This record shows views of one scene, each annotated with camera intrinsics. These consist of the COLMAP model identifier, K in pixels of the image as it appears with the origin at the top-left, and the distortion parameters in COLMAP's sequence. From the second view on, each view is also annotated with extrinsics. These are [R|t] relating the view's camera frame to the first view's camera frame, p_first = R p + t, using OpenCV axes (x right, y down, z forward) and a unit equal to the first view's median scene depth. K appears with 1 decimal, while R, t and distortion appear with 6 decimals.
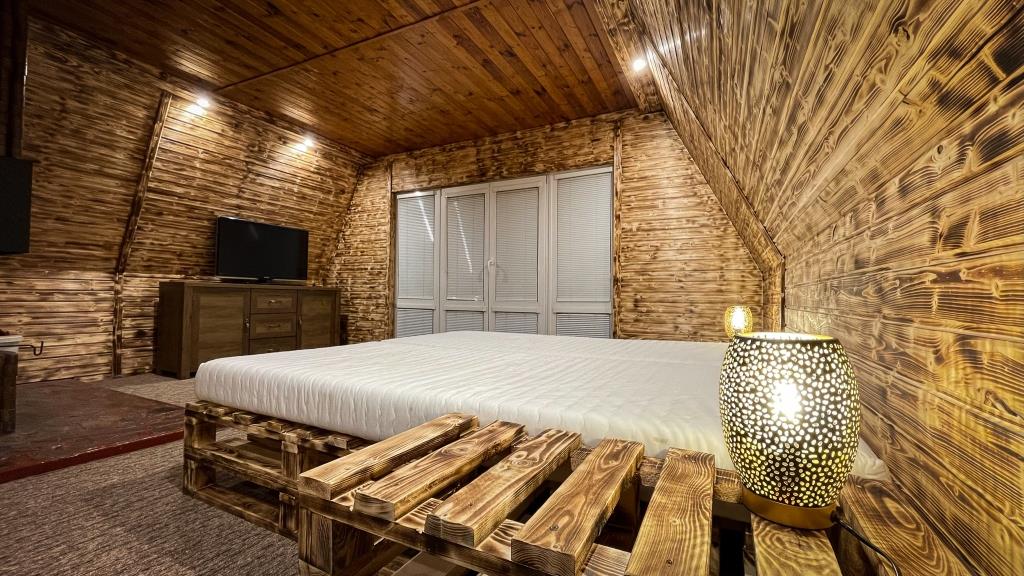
lens RADIAL K [[414.5, 0, 512.0], [0, 414.5, 288.0], [0, 0, 1]] dist [-0.003698, 0.001072]
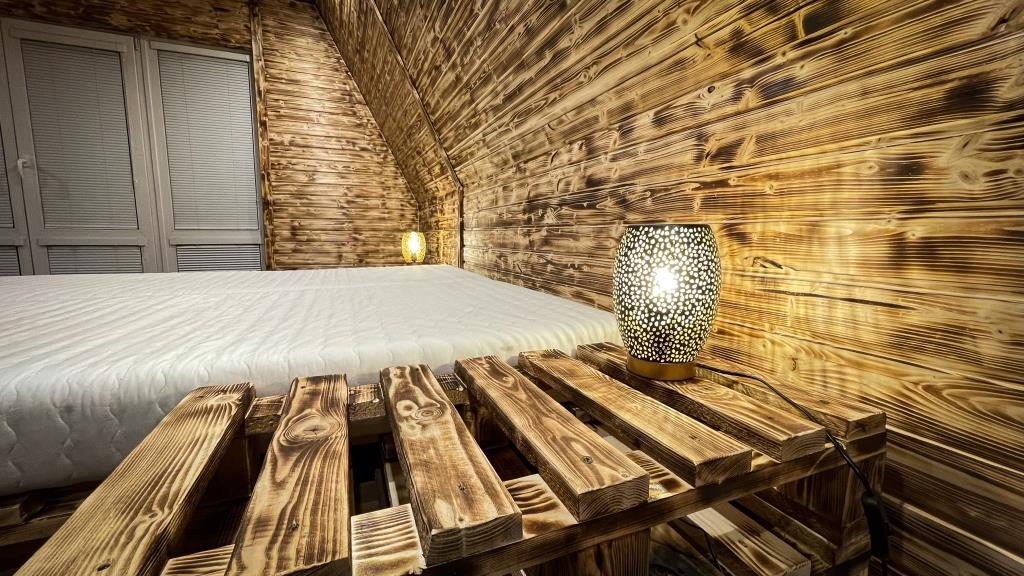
lens RADIAL K [[414.5, 0, 512.0], [0, 414.5, 288.0], [0, 0, 1]] dist [-0.003698, 0.001072]
pose [[0.652251, -0.100425, 0.751321, -0.304467], [-0.018809, 0.988735, 0.148488, 0.076940], [-0.757769, -0.110983, 0.643015, 0.349148]]
